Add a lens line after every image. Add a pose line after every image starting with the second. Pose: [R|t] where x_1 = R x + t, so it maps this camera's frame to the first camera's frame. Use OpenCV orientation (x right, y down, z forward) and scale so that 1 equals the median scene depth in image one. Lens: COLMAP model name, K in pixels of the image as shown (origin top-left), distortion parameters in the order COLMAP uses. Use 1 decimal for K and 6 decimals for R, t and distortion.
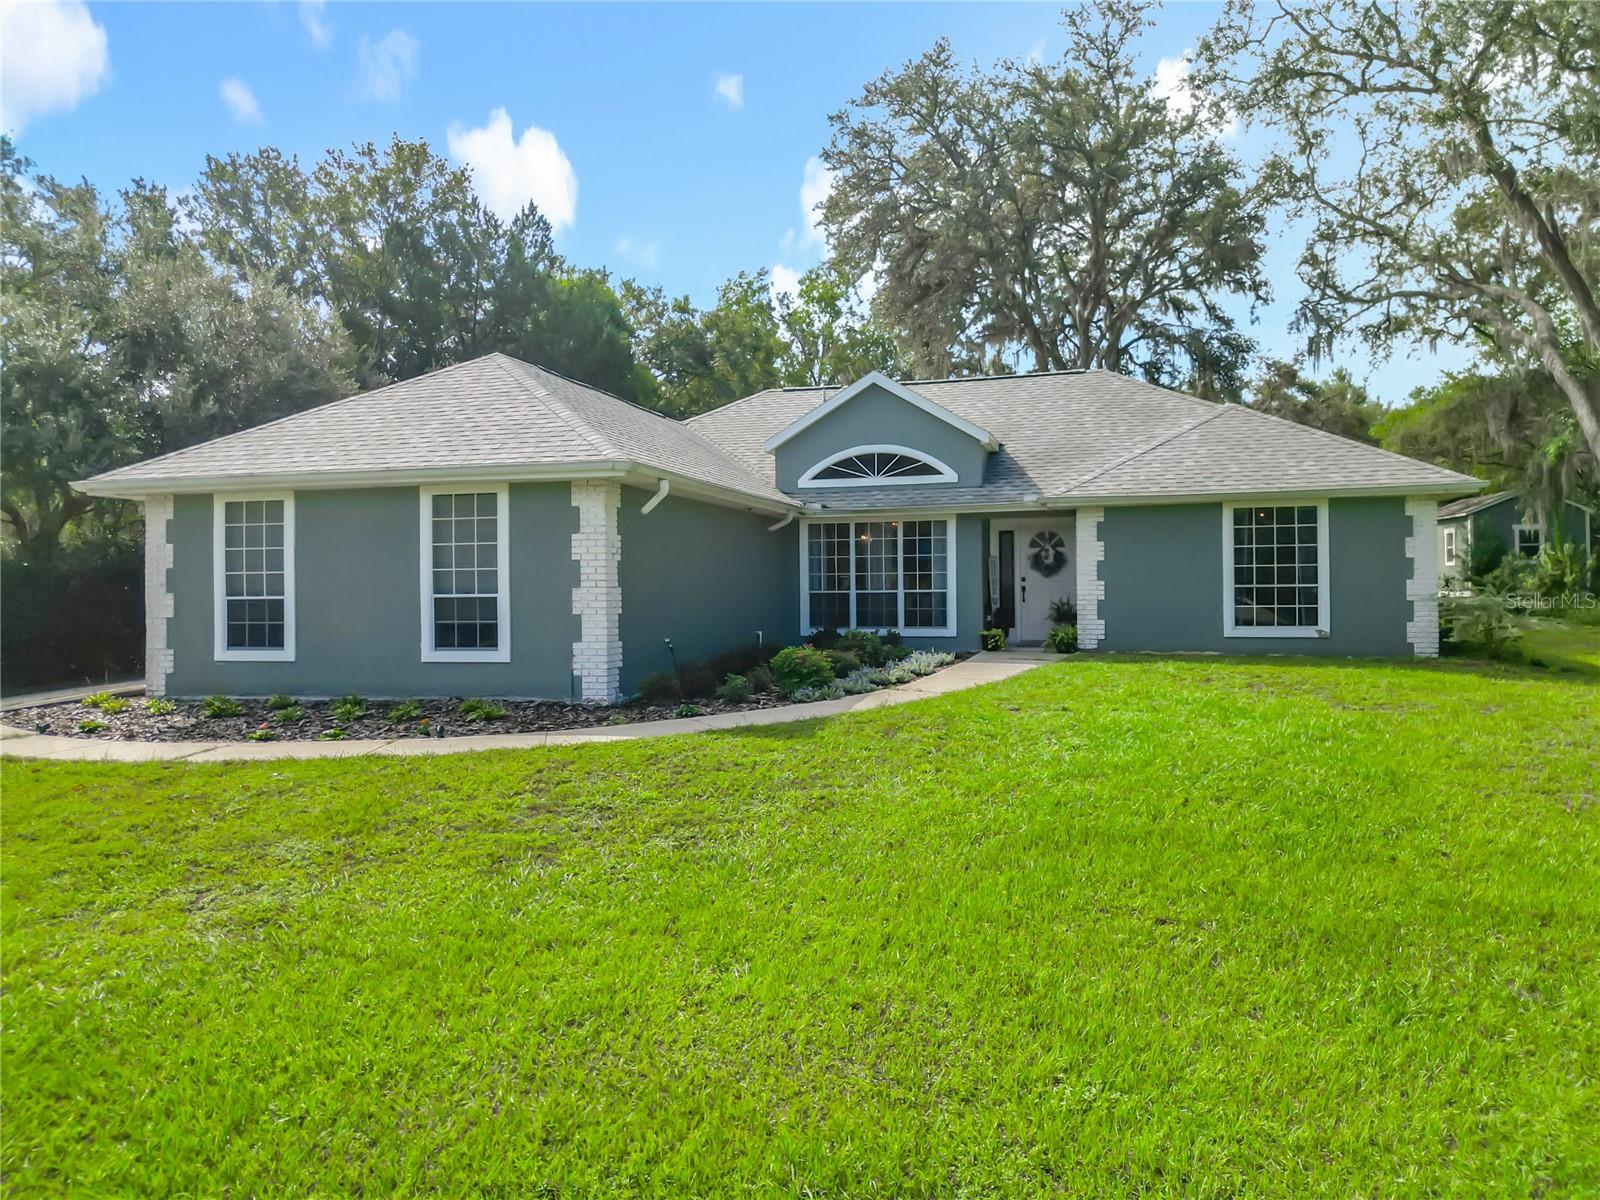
lens RADIAL K [[1137.5, 0, 821.7], [0, 1137.5, 628.3], [0, 0, 1]] dist [0.037529, -0.035343]
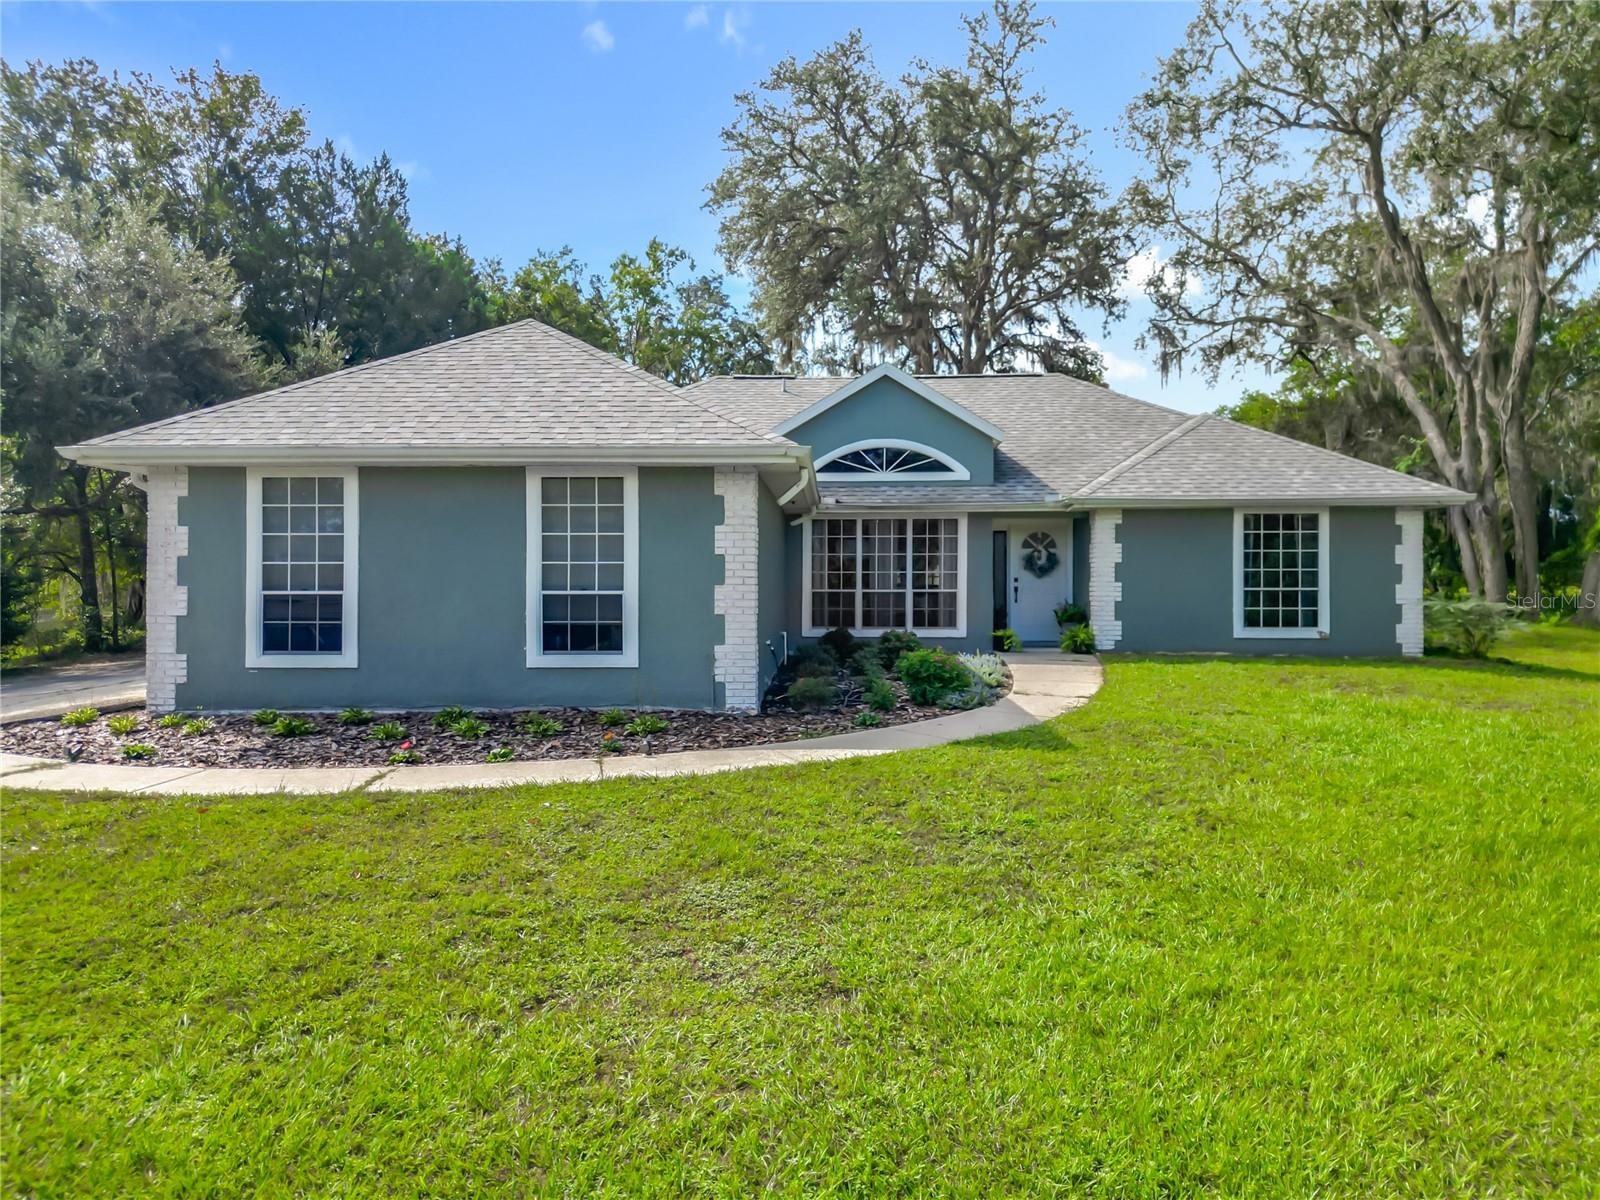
lens RADIAL K [[1137.5, 0, 791.9], [0, 1137.5, 627.7], [0, 0, 1]] dist [0.037529, -0.035343]
pose [[0.973225, 0.002172, 0.229845, -0.256588], [-0.002833, 0.999993, 0.002548, -0.002997], [-0.229838, -0.003131, 0.973224, 0.075465]]
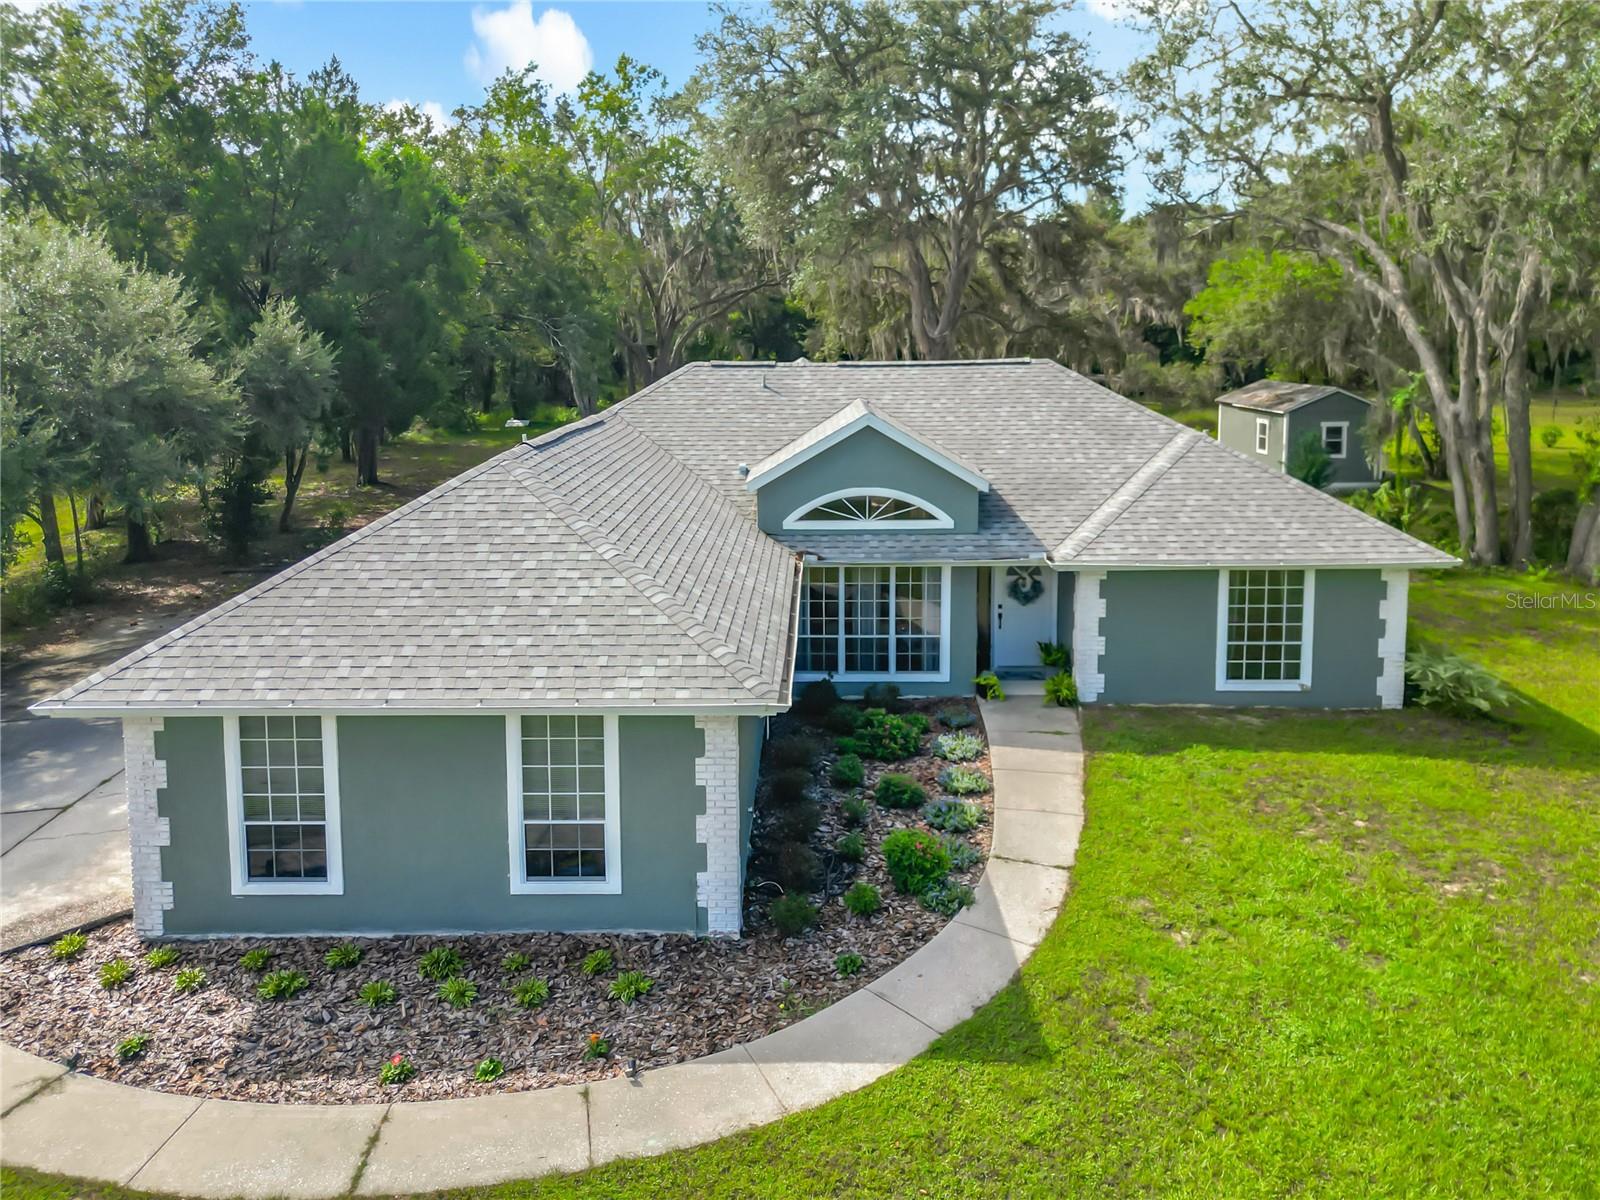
lens RADIAL K [[1180.9, 0, 789.9], [0, 1180.9, 469.9], [0, 0, 1]] dist [0.022376, -0.008480]
pose [[0.970205, -0.029769, 0.240449, -0.255353], [0.002938, 0.993796, 0.111182, -0.289367], [-0.242267, -0.107163, 0.964273, 0.071620]]
